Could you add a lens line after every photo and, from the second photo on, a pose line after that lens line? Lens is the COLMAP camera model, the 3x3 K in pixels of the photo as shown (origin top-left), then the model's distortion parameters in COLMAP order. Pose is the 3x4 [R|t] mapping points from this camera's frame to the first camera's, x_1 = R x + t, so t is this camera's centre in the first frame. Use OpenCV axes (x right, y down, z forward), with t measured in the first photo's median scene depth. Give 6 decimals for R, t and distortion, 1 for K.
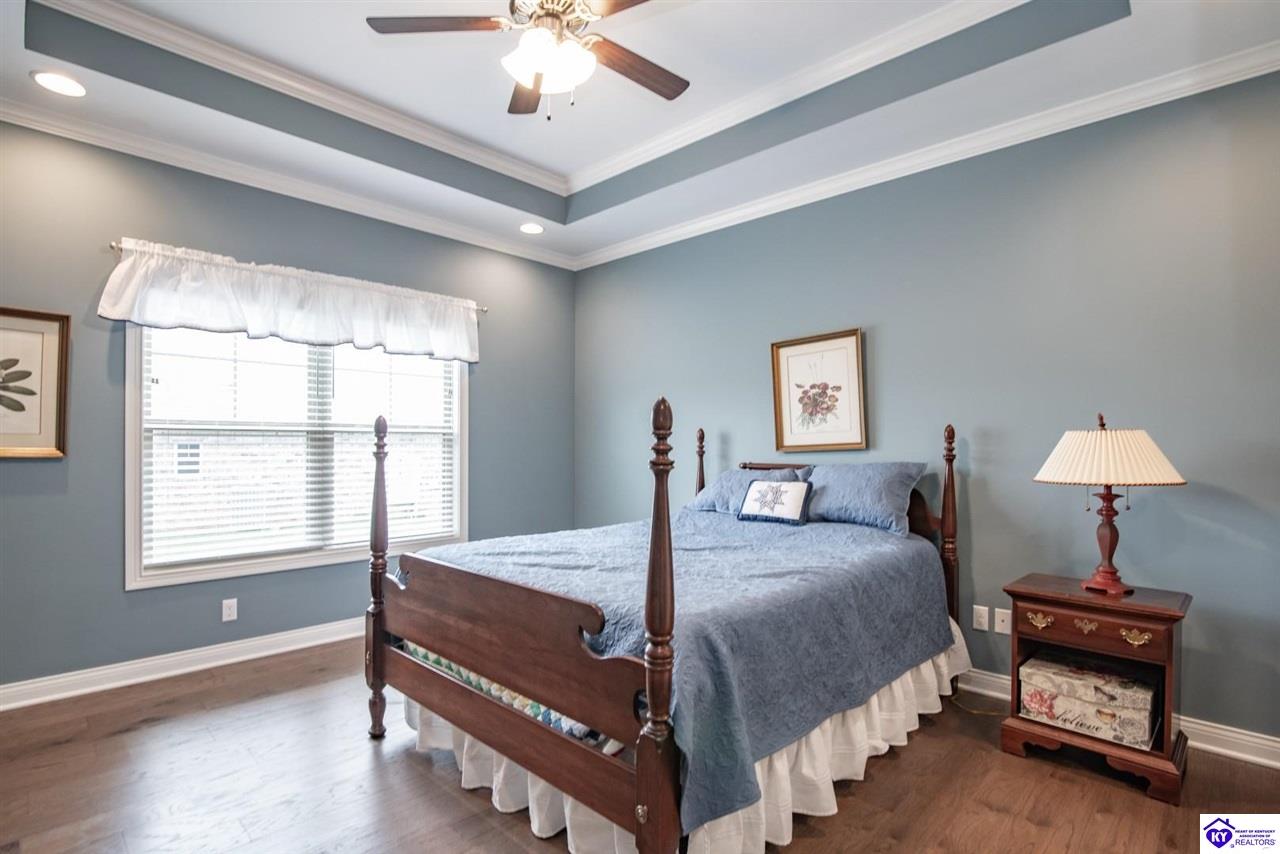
lens RADIAL K [[615.4, 0, 640.7], [0, 615.4, 439.7], [0, 0, 1]] dist [-0.023183, -0.000191]
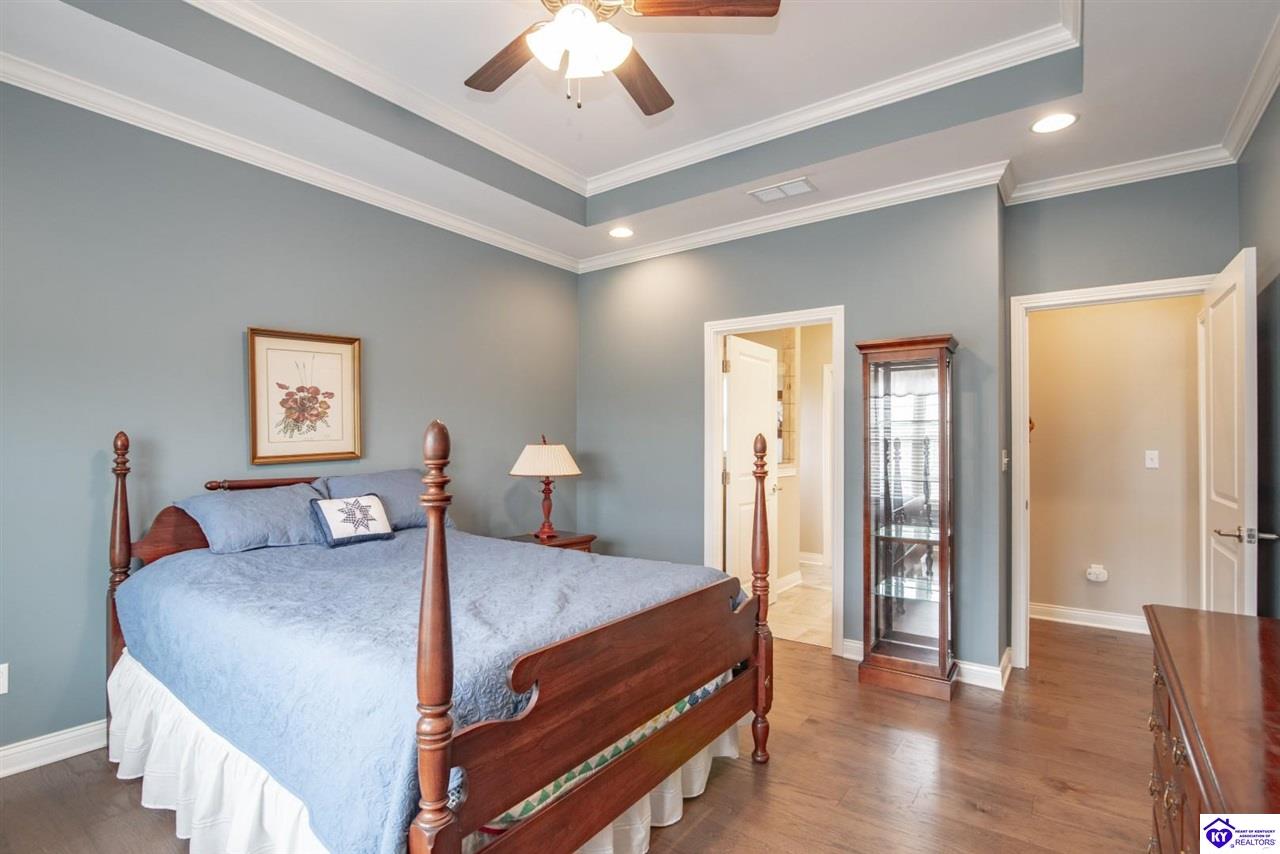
lens RADIAL K [[589.7, 0, 642.2], [0, 589.7, 431.6], [0, 0, 1]] dist [-0.020474, -0.000055]
pose [[-0.120697, 0.016773, 0.992548, -0.907391], [-0.012982, 0.999745, -0.018474, -0.023572], [-0.992605, -0.015115, -0.120448, 0.896662]]
